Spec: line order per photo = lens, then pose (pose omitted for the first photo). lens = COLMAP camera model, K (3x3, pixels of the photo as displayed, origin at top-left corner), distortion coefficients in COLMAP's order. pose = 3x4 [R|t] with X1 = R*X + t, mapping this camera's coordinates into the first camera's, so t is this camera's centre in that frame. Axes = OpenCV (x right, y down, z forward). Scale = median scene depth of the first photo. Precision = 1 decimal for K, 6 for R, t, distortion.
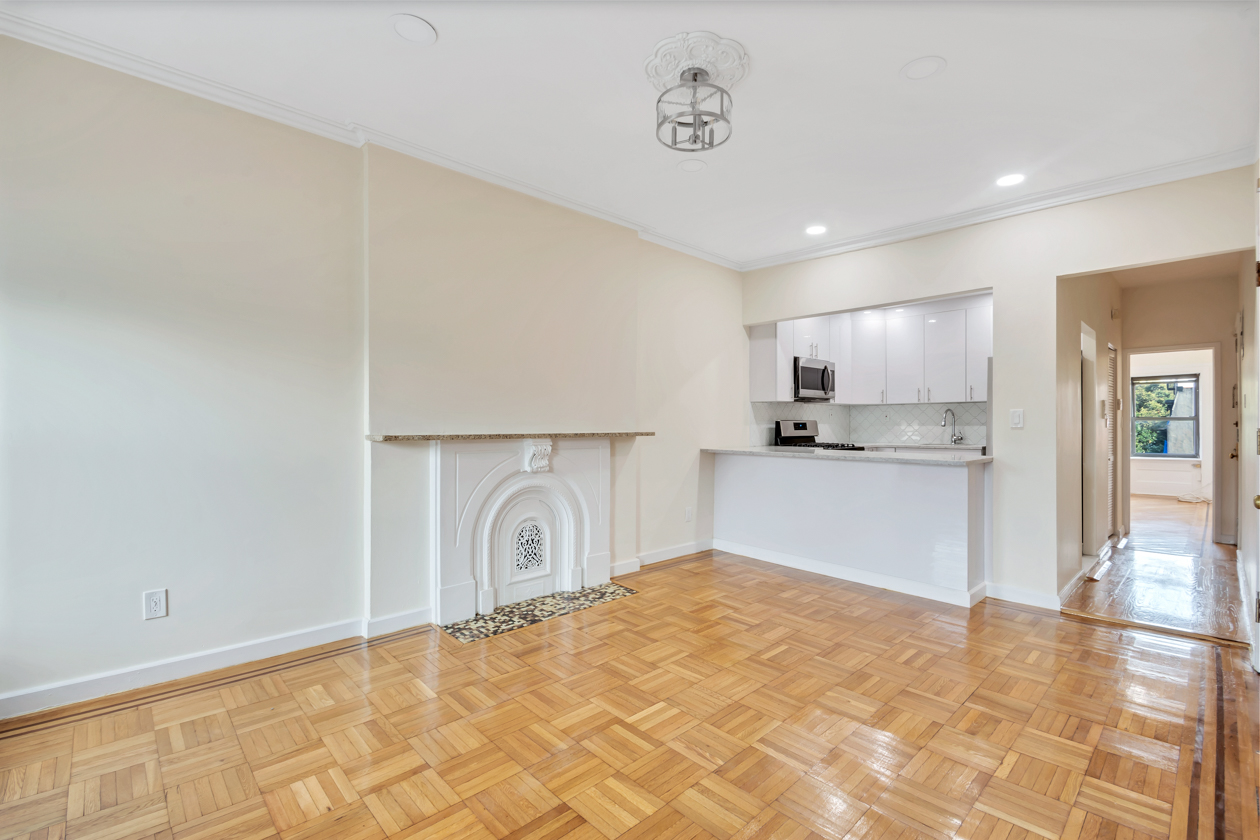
lens RADIAL K [[555.1, 0, 645.7], [0, 555.1, 424.0], [0, 0, 1]] dist [0.013098, -0.016182]
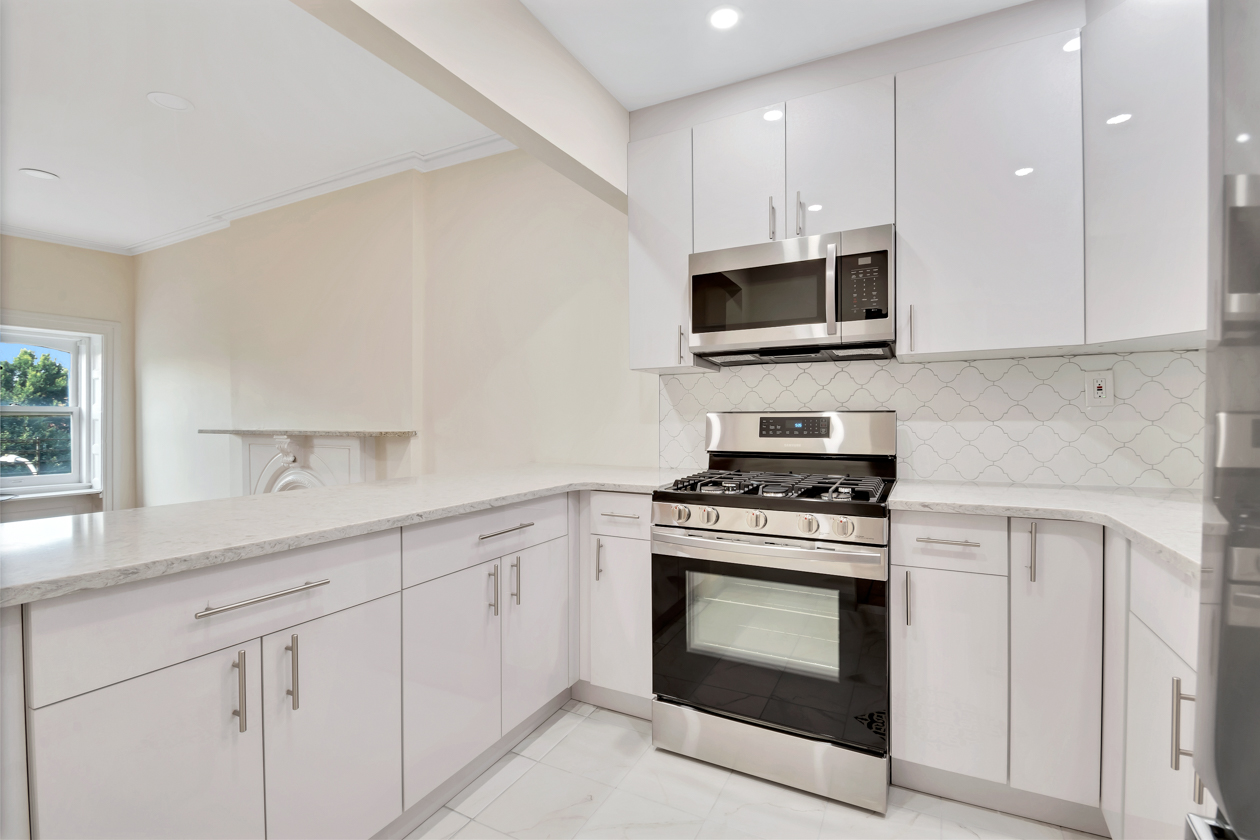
lens RADIAL K [[560.8, 0, 645.3], [0, 560.8, 426.0], [0, 0, 1]] dist [0.014360, -0.015974]
pose [[0.320495, 0.010938, -0.947187, 0.981584], [0.001790, 0.999925, 0.012153, -0.002289], [0.947249, -0.005590, 0.320451, 1.270096]]
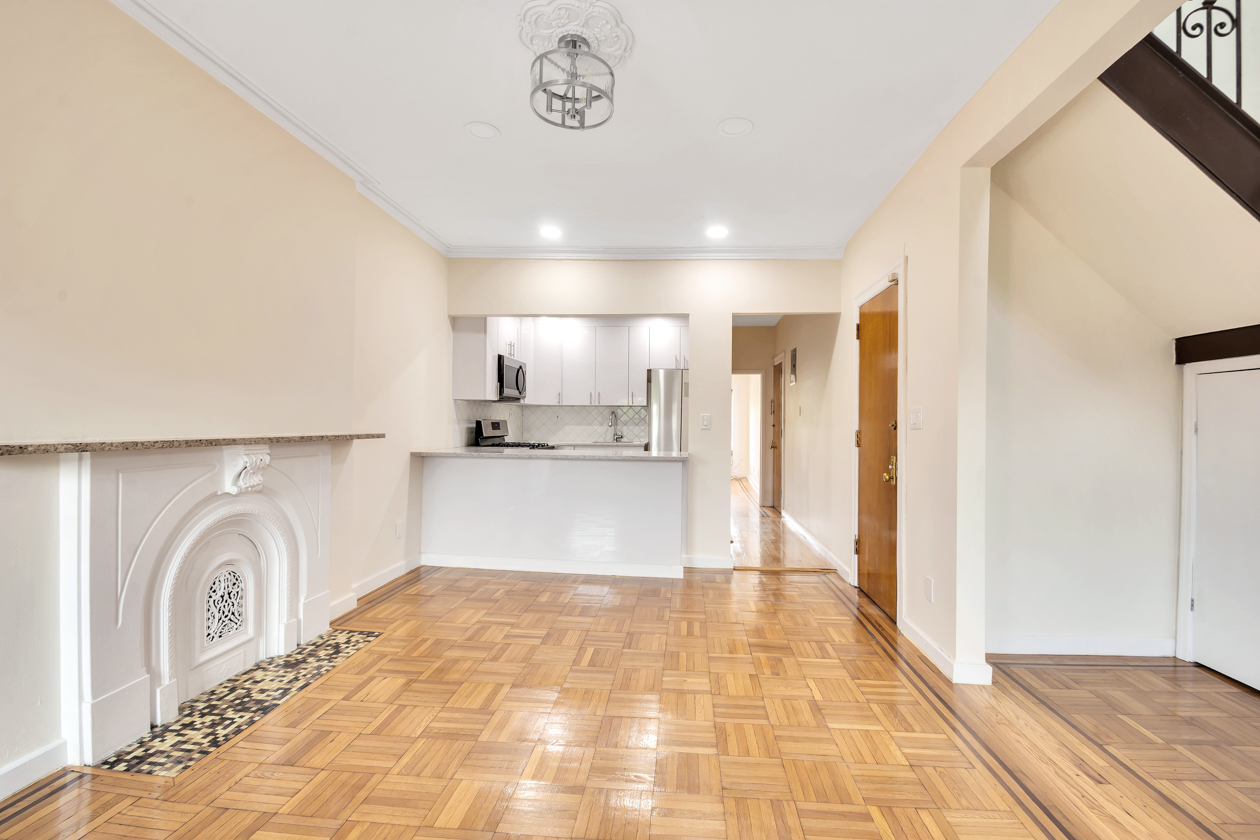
lens RADIAL K [[555.1, 0, 645.7], [0, 555.1, 424.0], [0, 0, 1]] dist [0.013098, -0.016182]
pose [[0.748969, 0.005494, 0.662583, -0.277392], [-0.008588, 0.999962, 0.001415, -0.004628], [-0.662550, -0.006750, 0.748988, 0.154515]]
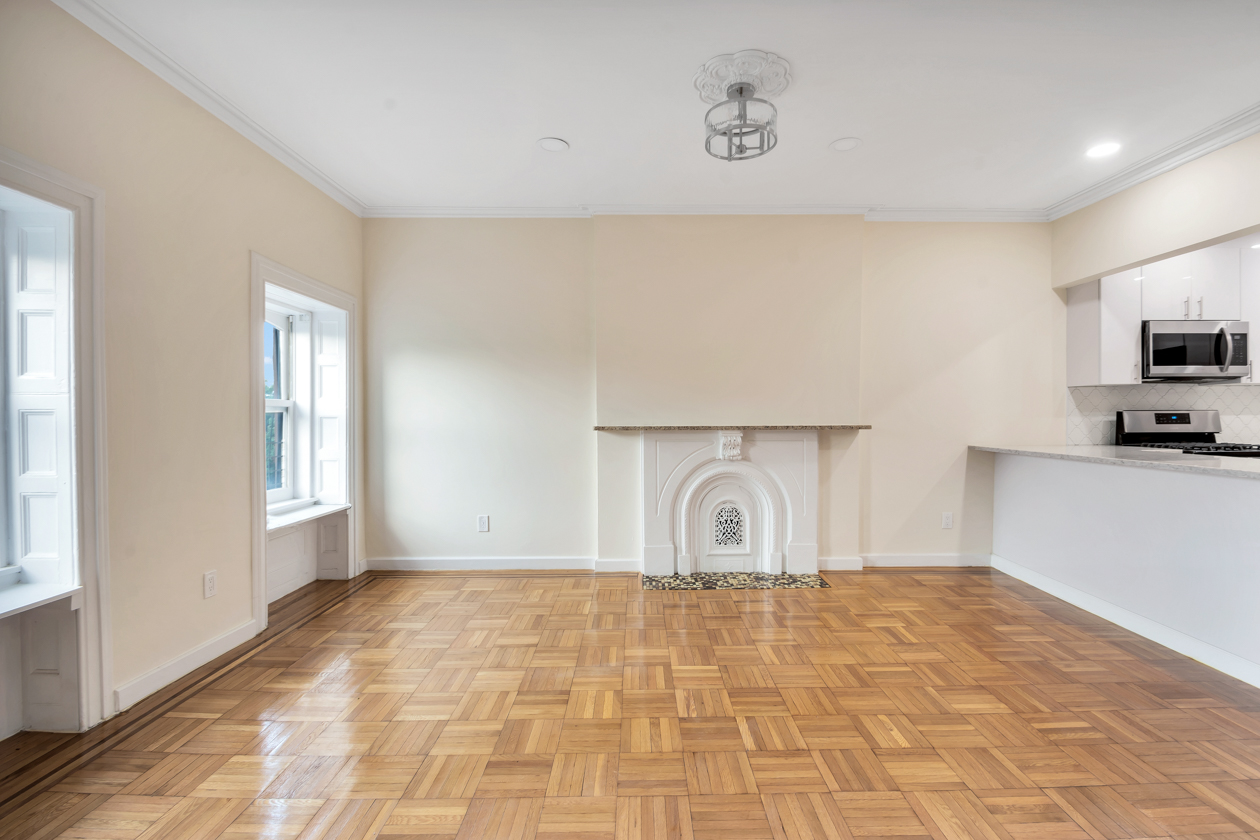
lens RADIAL K [[560.8, 0, 645.3], [0, 560.8, 426.0], [0, 0, 1]] dist [0.014360, -0.015974]
pose [[0.726822, 0.006509, -0.686795, 0.455172], [0.004888, 0.999881, 0.014649, -0.000139], [0.686809, -0.014004, 0.726703, 0.056828]]
